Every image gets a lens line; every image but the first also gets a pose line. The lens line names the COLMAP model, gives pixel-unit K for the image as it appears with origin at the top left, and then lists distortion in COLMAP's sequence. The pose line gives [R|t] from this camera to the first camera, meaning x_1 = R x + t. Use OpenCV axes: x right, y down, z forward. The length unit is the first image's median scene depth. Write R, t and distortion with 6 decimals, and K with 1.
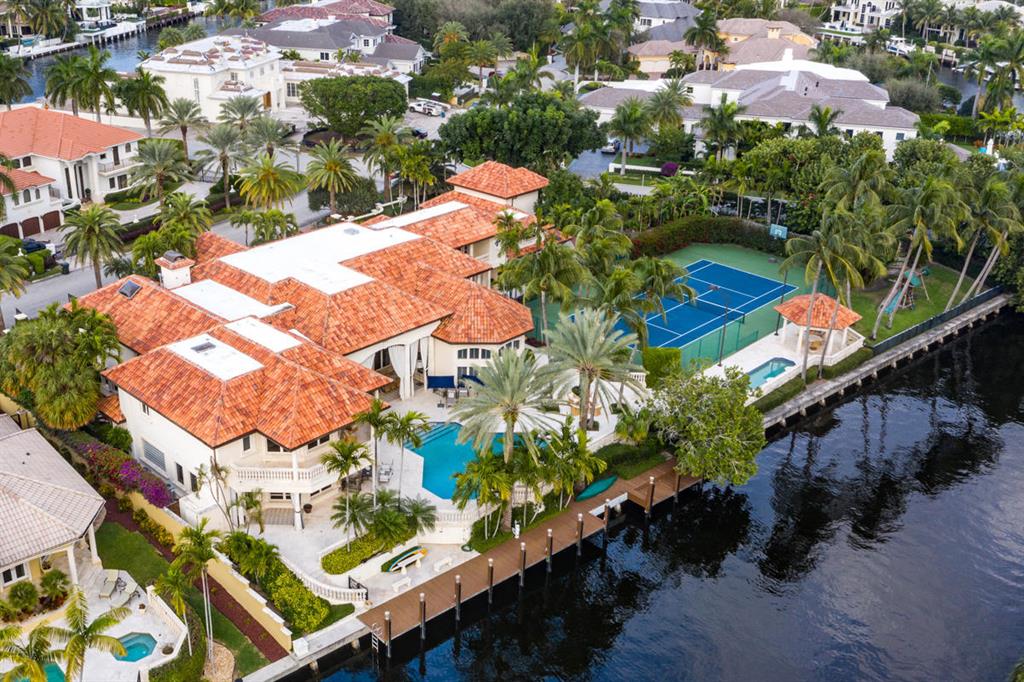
lens RADIAL K [[959.5, 0, 550.9], [0, 959.5, 336.7], [0, 0, 1]] dist [0.004344, 0.008818]
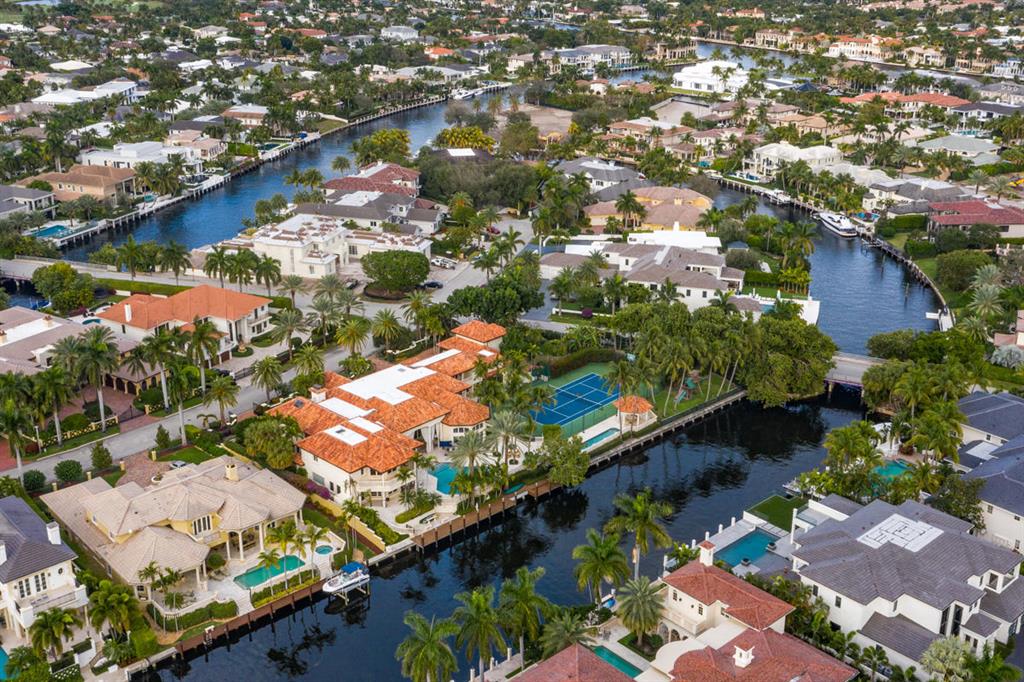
lens RADIAL K [[959.5, 0, 550.9], [0, 959.5, 336.7], [0, 0, 1]] dist [0.004344, 0.008818]
pose [[0.999156, -0.028394, -0.029694, 0.180274], [0.026389, 0.997480, -0.065857, -0.041798], [0.031489, 0.065018, 0.997387, -1.080228]]
